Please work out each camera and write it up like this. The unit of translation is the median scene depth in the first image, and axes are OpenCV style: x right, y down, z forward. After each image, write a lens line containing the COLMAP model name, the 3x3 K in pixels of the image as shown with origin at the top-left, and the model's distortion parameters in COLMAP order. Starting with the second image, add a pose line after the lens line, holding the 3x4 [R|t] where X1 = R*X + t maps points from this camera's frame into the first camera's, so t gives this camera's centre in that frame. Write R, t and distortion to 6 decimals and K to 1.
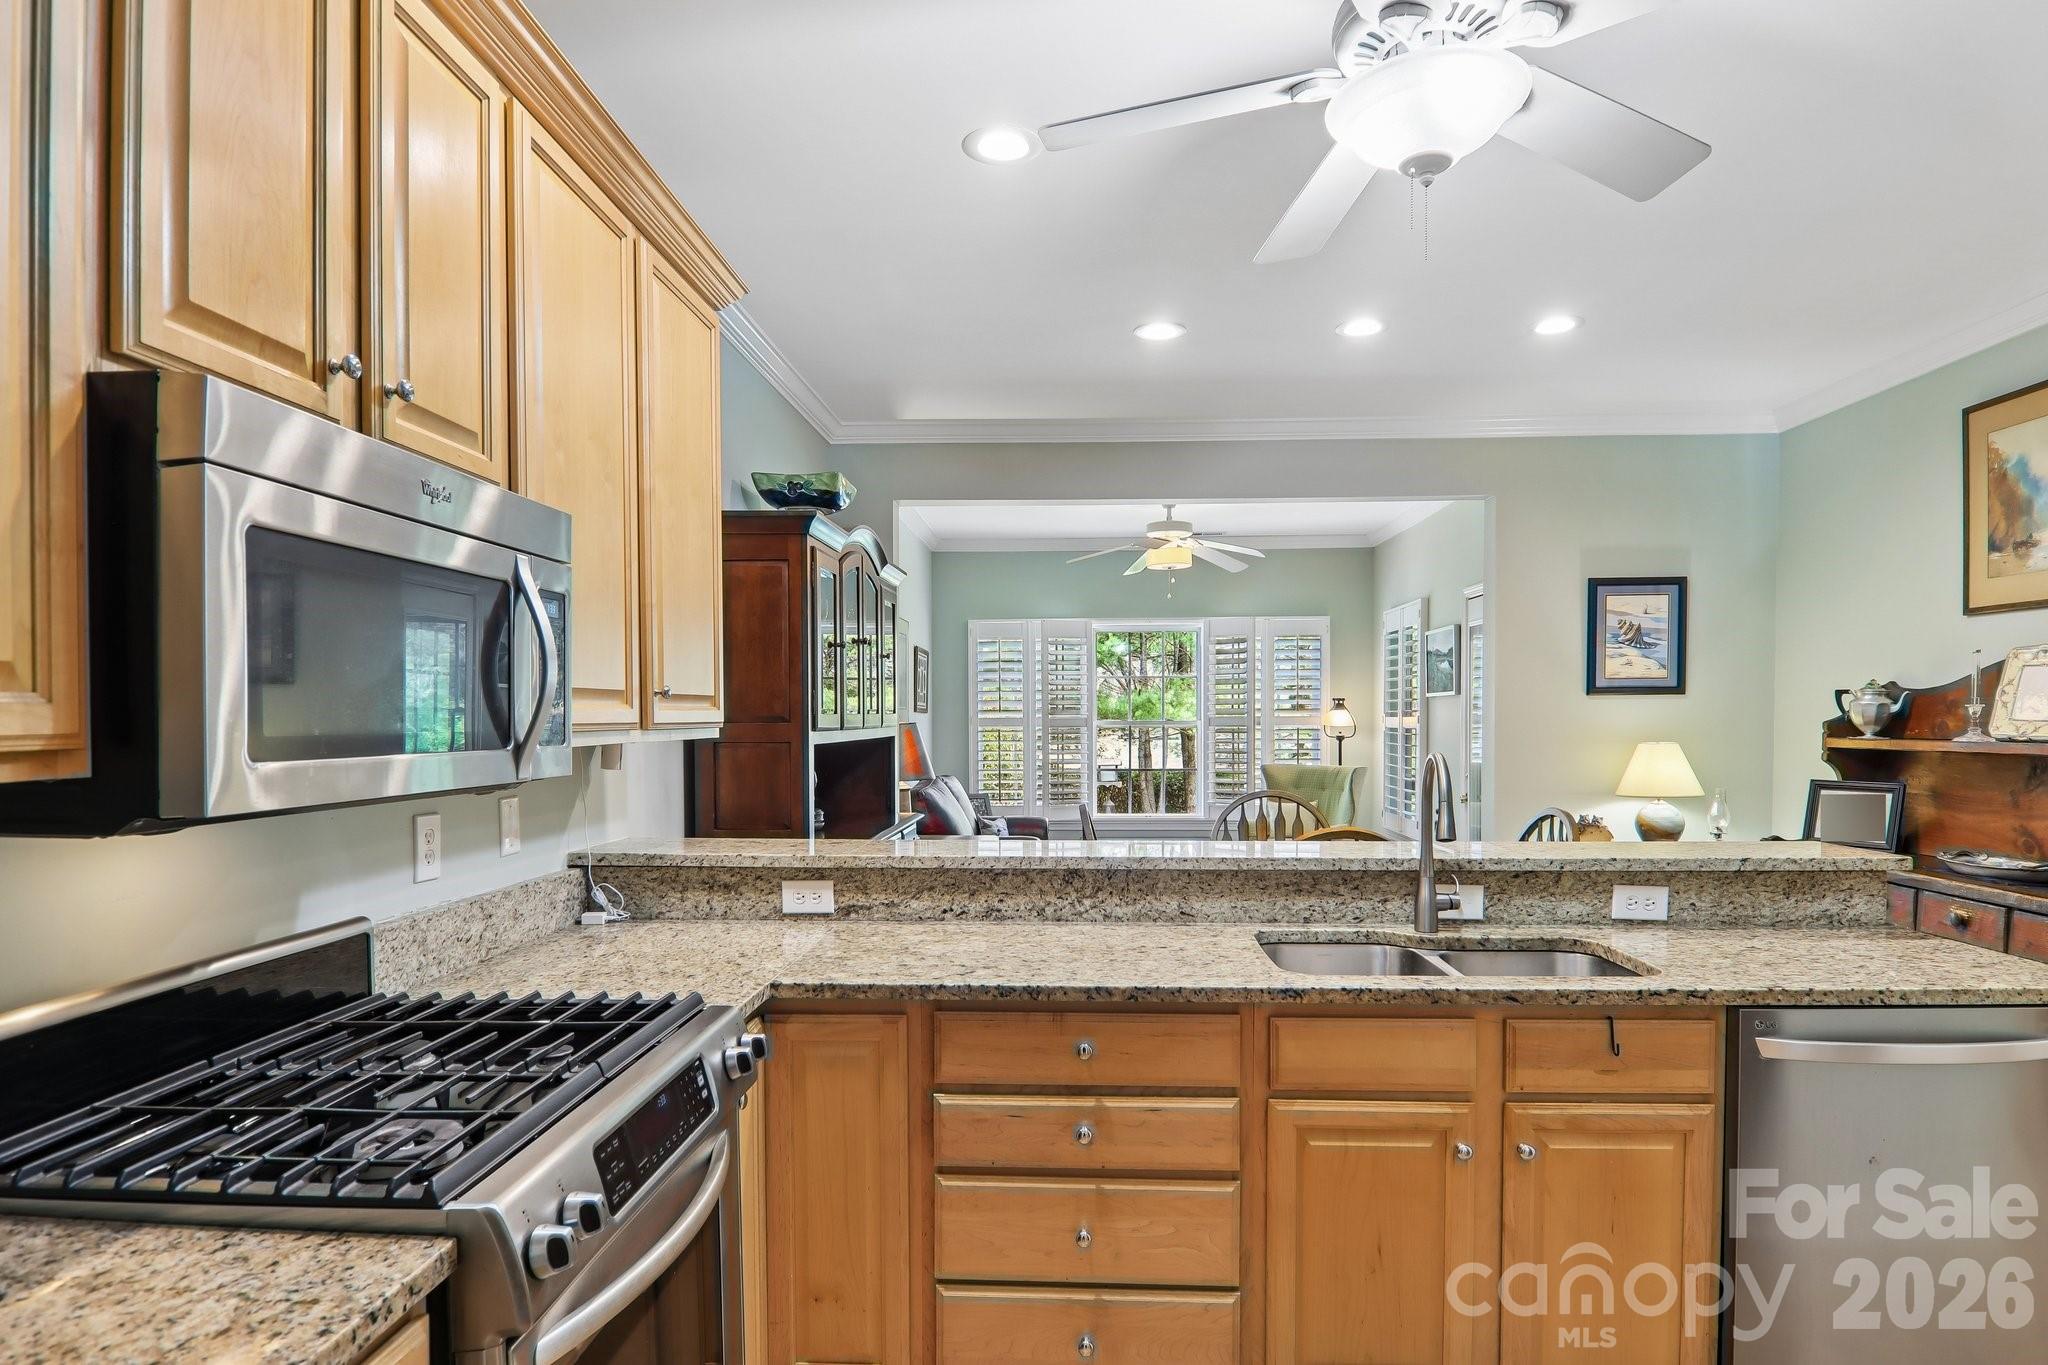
lens RADIAL K [[1148.8, 0, 1024.7], [0, 1148.8, 744.0], [0, 0, 1]] dist [-0.002787, -0.001108]
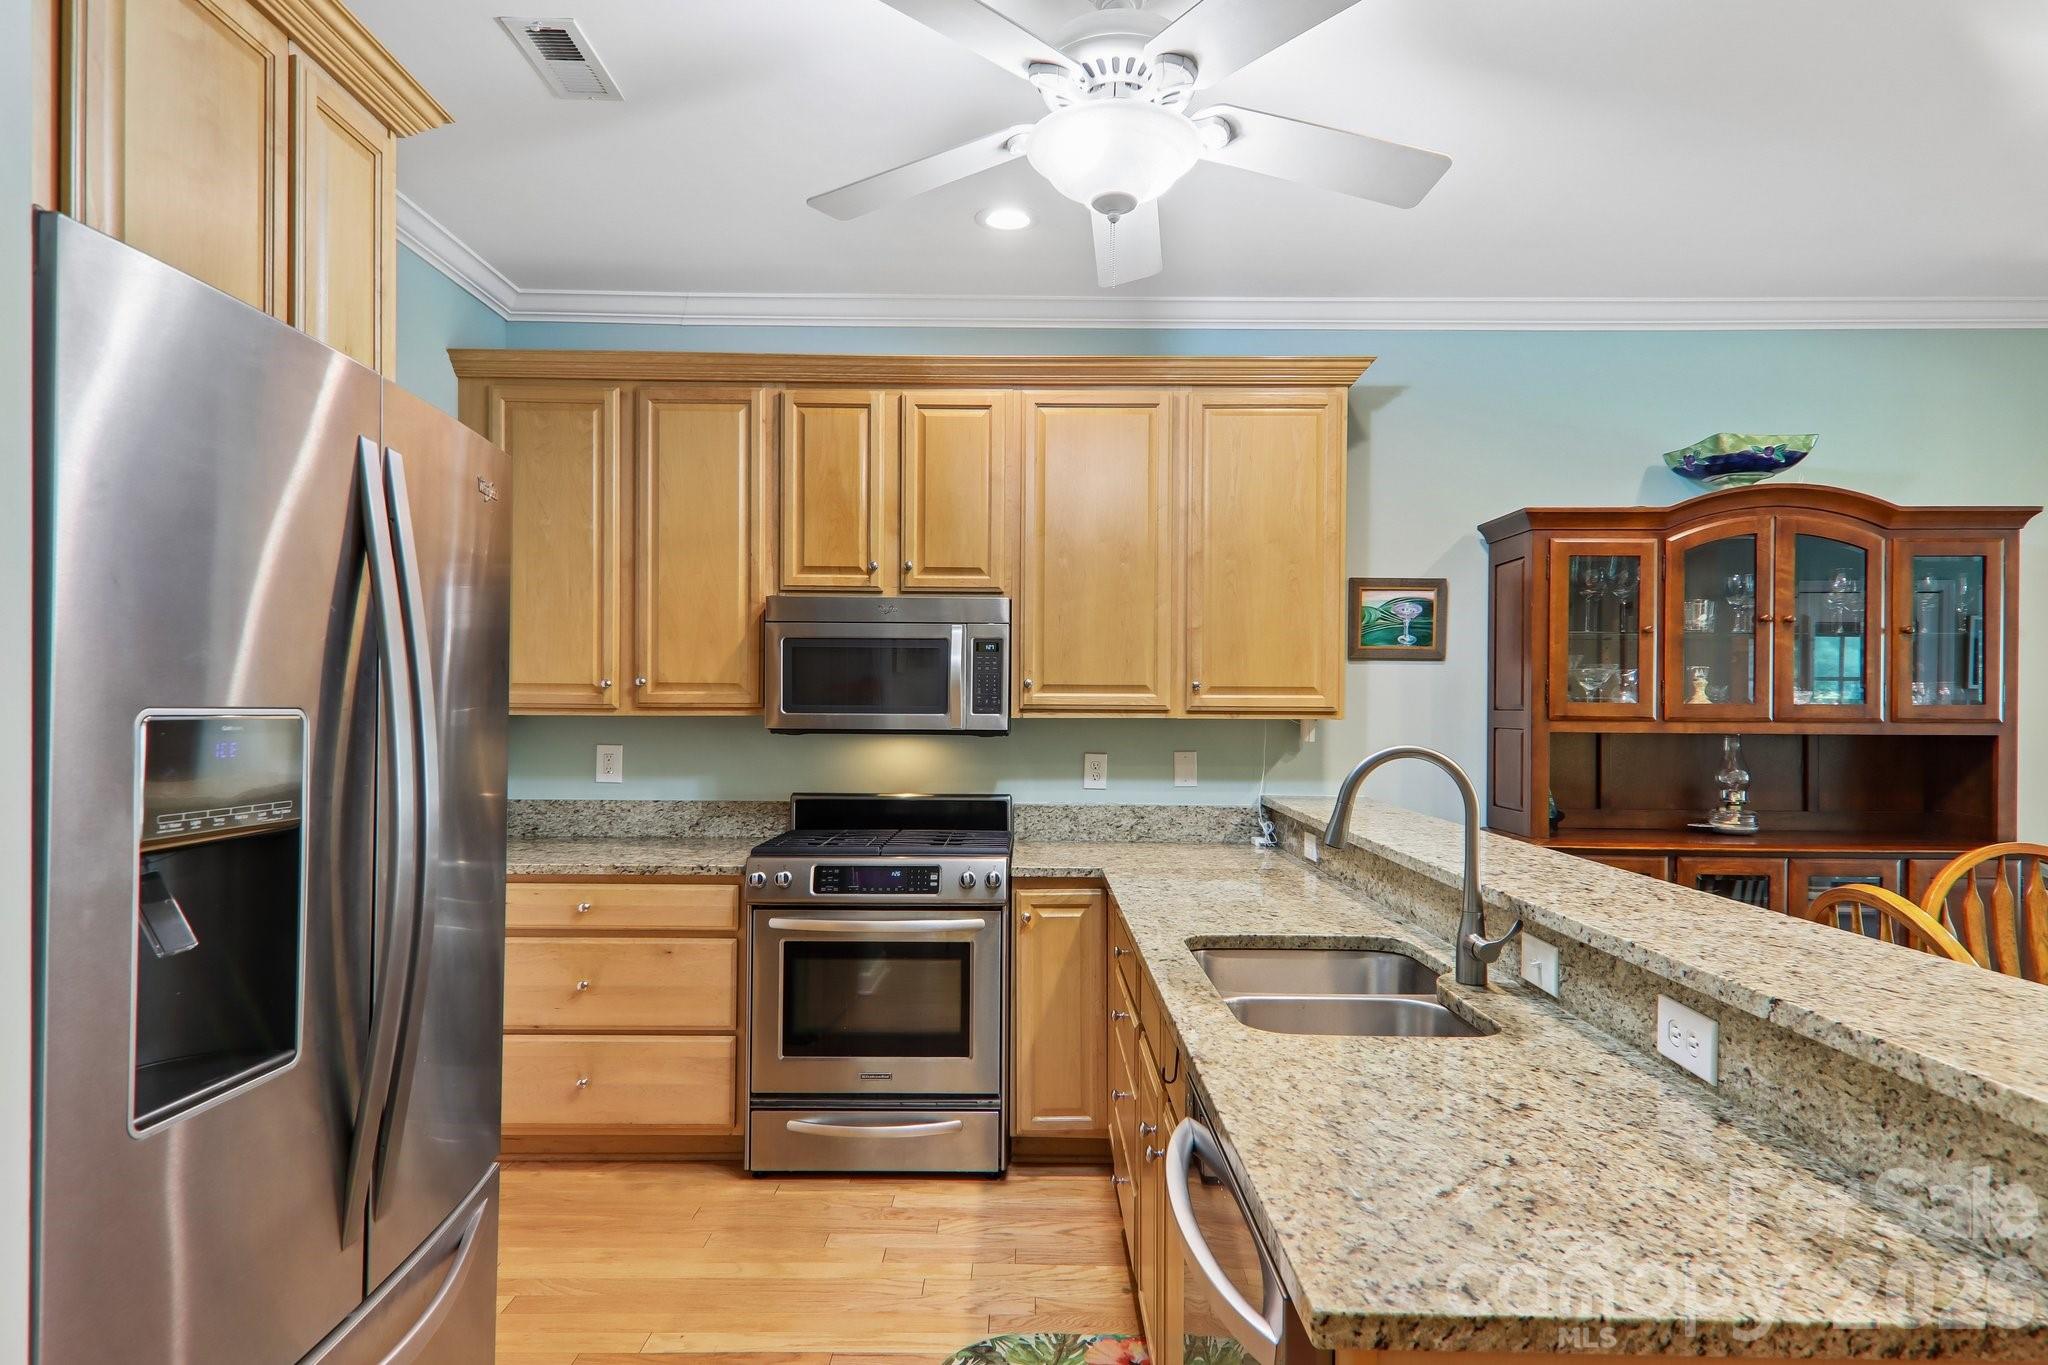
lens RADIAL K [[1133.3, 0, 1025.6], [0, 1133.3, 707.0], [0, 0, 1]] dist [0.042132, -0.019848]
pose [[0.053504, 0.005233, -0.998554, 0.685576], [-0.033308, 0.999439, 0.003453, -0.008627], [0.998012, 0.033075, 0.053648, 0.411556]]
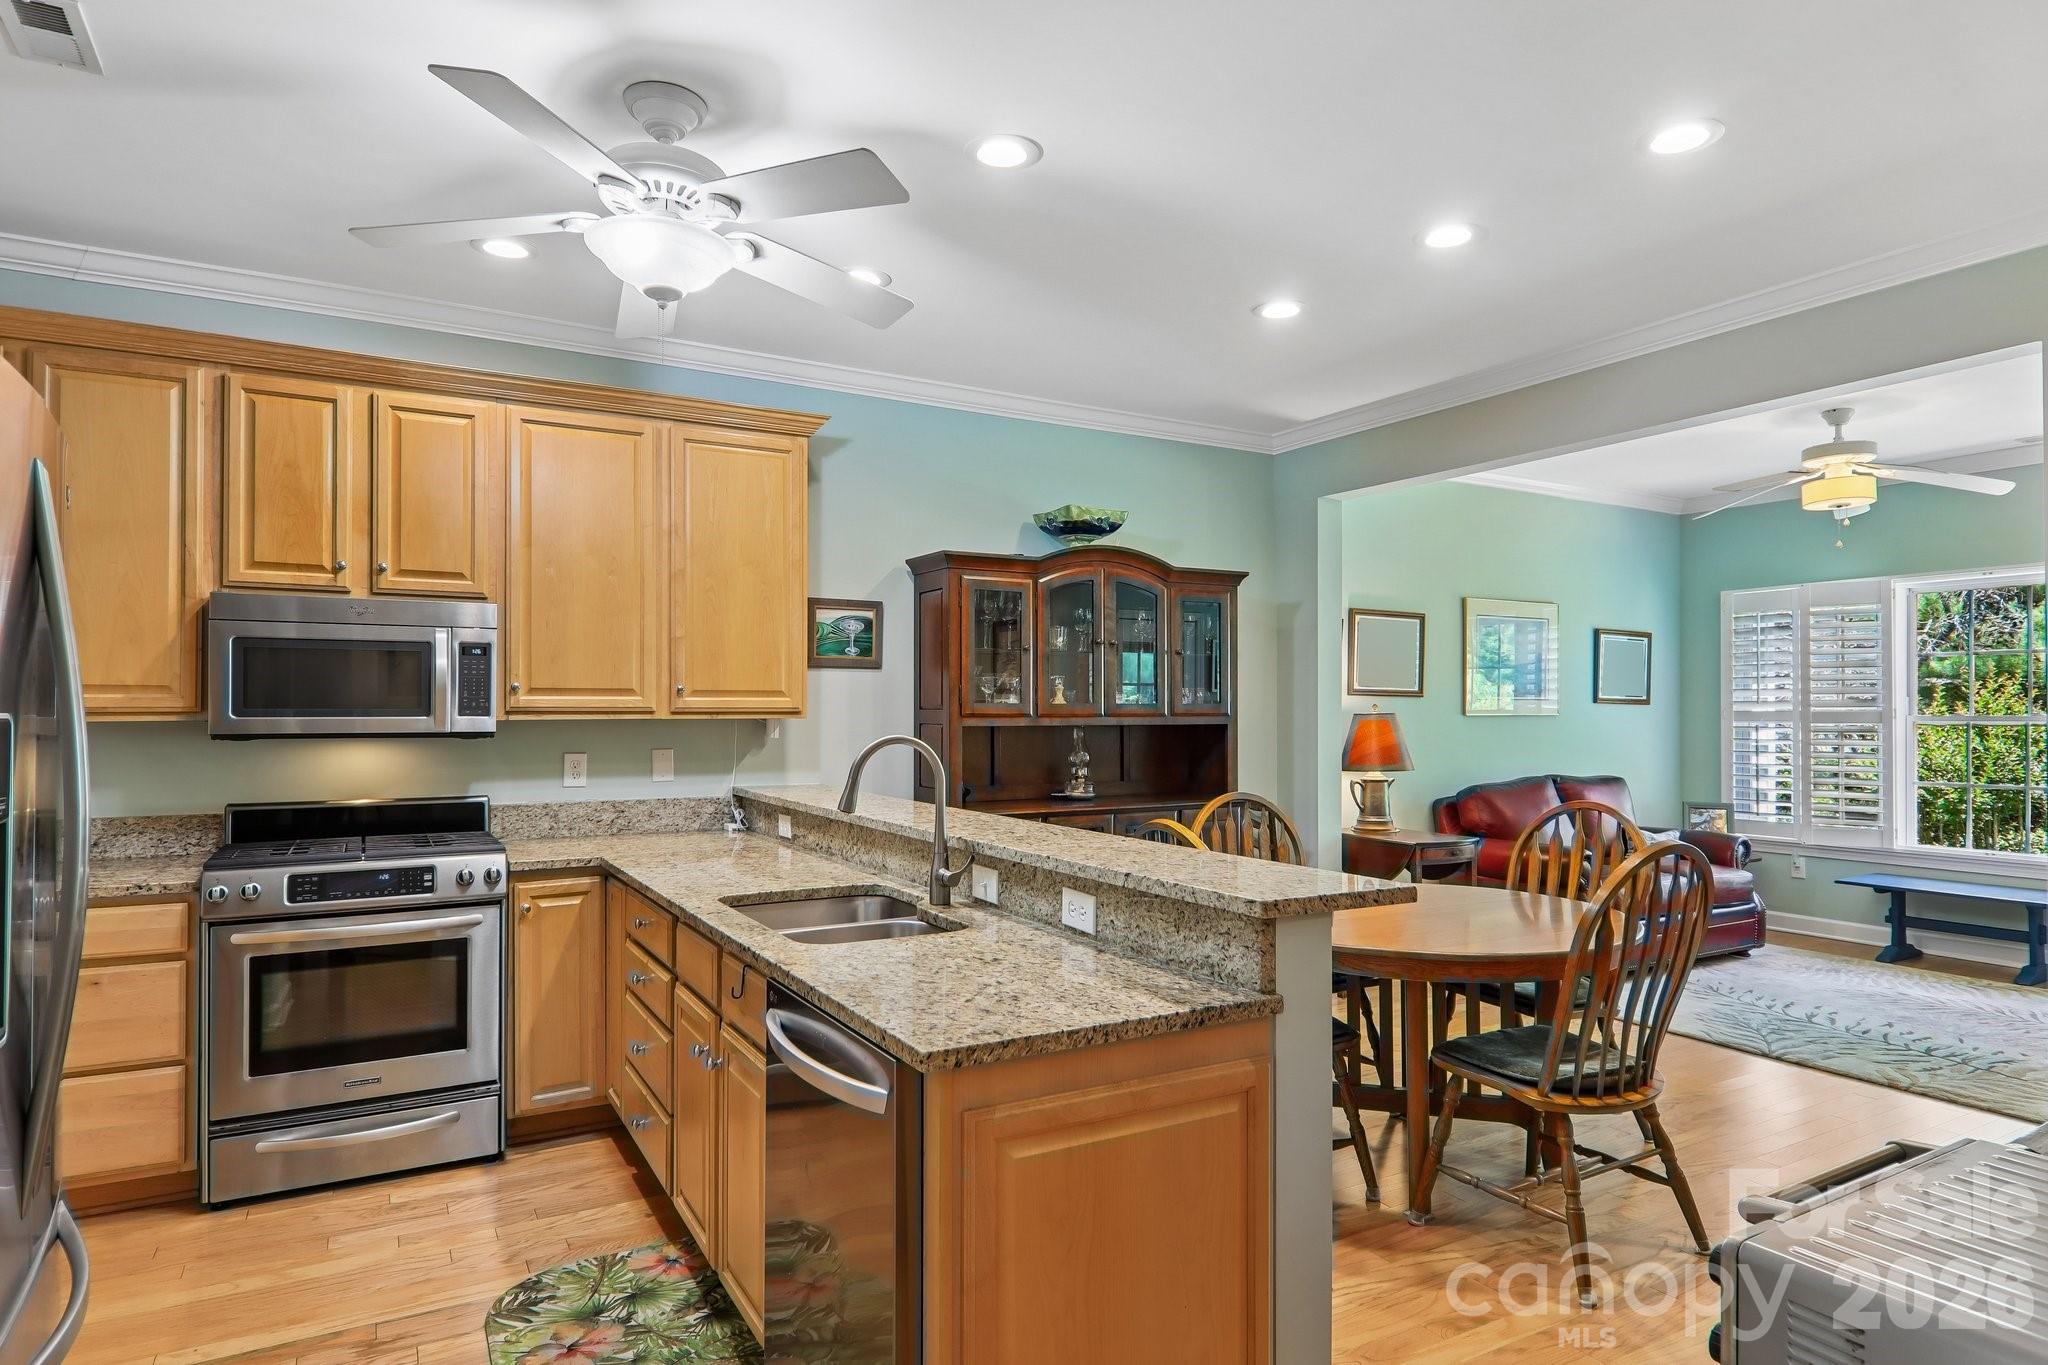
lens RADIAL K [[1141.8, 0, 1025.5], [0, 1141.8, 699.4], [0, 0, 1]] dist [0.017489, -0.018058]
pose [[0.544700, -0.003858, -0.838622, 0.805185], [-0.024131, 0.999503, -0.020272, -0.004871], [0.838284, 0.031279, 0.544337, 0.302843]]
